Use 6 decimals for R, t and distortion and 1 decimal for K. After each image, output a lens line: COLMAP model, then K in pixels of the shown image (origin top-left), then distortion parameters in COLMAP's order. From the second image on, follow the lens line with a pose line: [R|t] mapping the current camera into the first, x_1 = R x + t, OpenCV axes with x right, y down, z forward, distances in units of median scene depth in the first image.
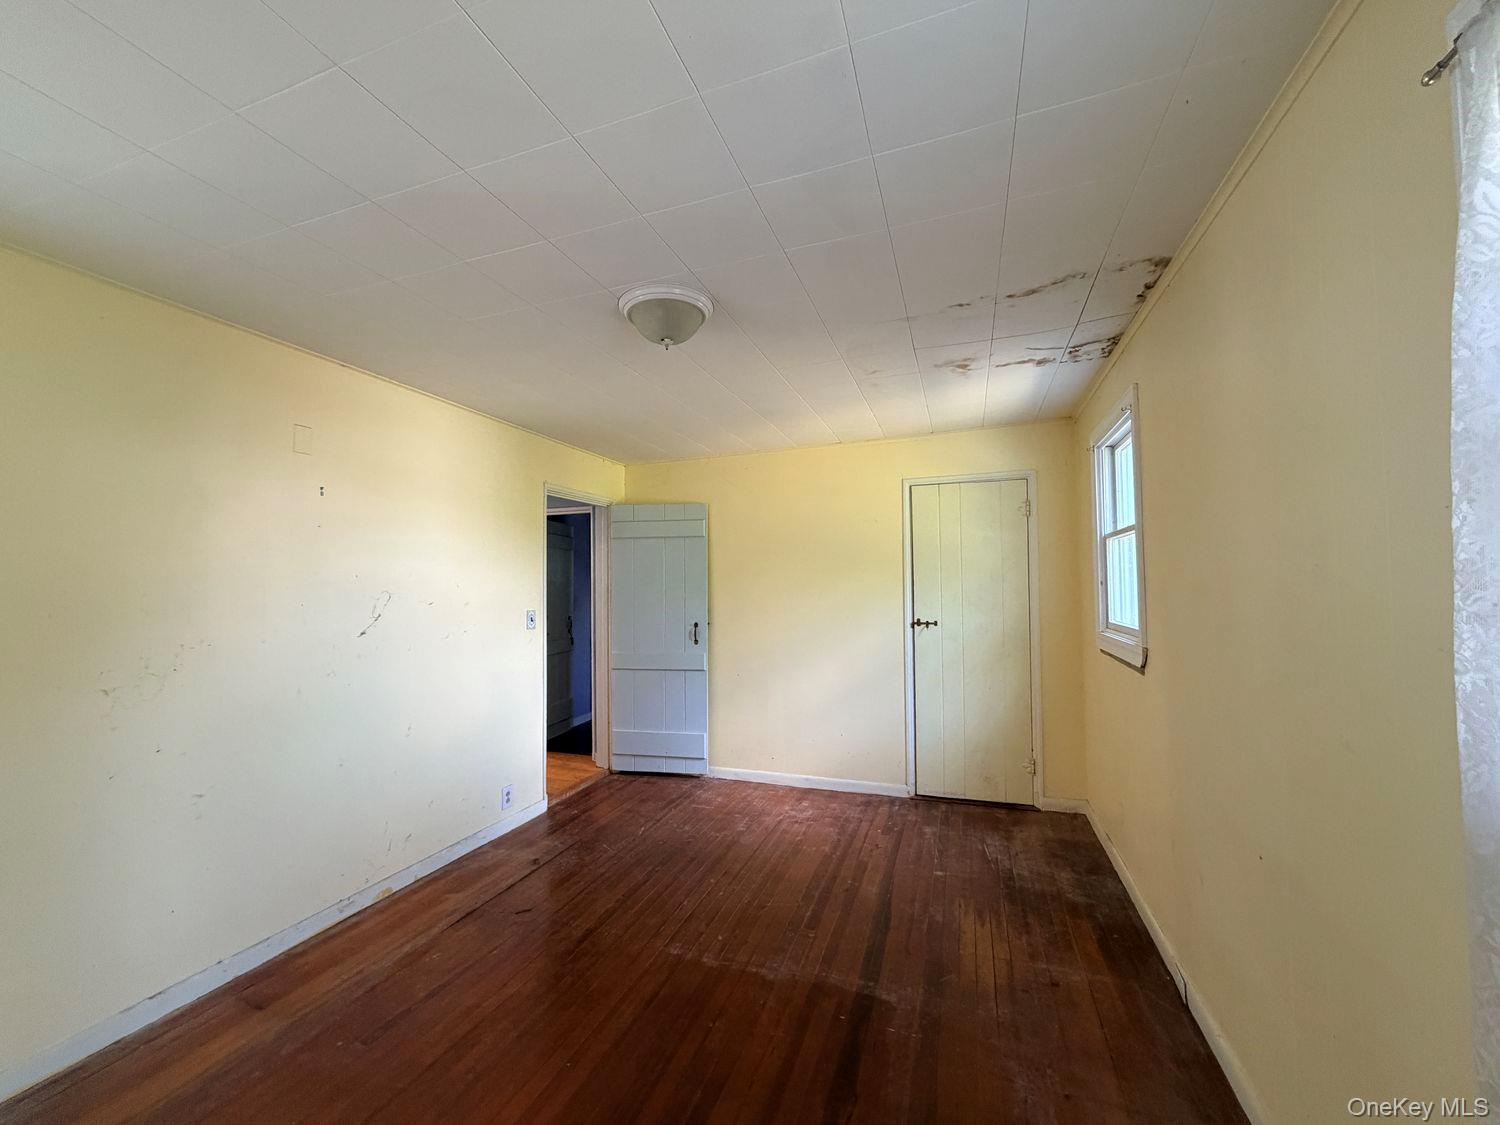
lens RADIAL K [[599.8, 0, 749.0], [0, 599.8, 567.4], [0, 0, 1]] dist [0.001445, 0.000247]
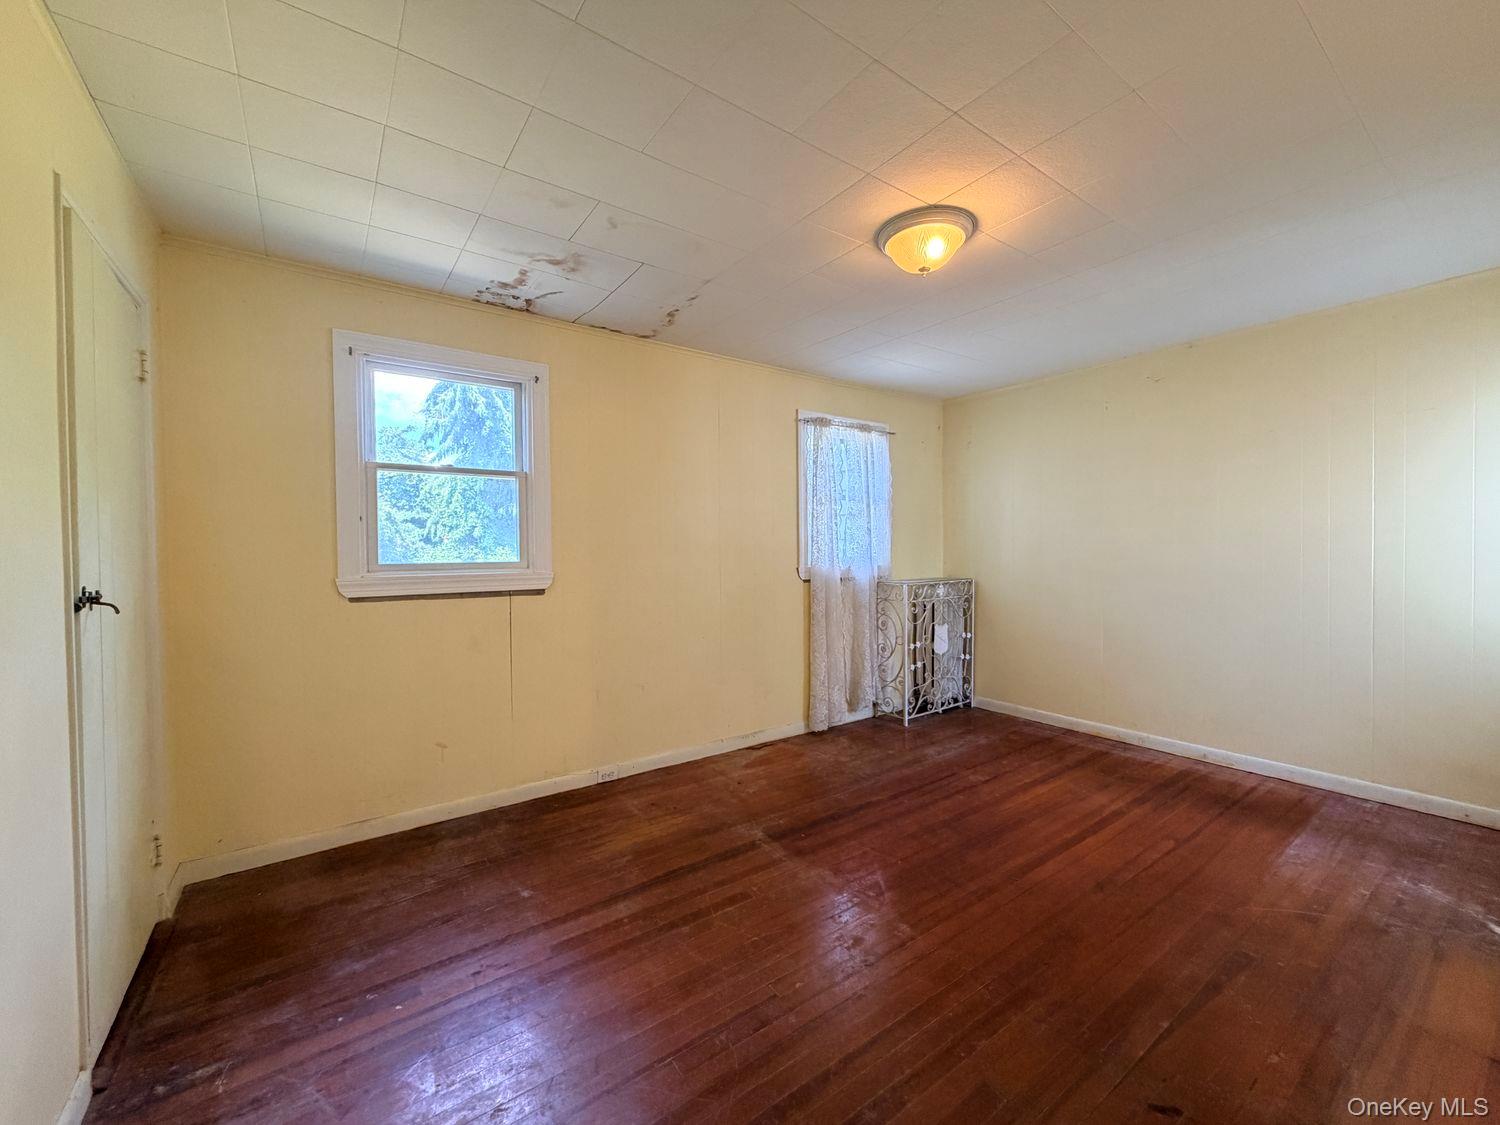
lens RADIAL K [[599.8, 0, 747.2], [0, 599.8, 553.0], [0, 0, 1]] dist [0.001445, 0.000247]
pose [[-0.824298, 0.010356, 0.566061, -0.354279], [-0.004018, 0.999700, -0.024141, 0.102215], [-0.566142, -0.022174, -0.824010, 1.520012]]
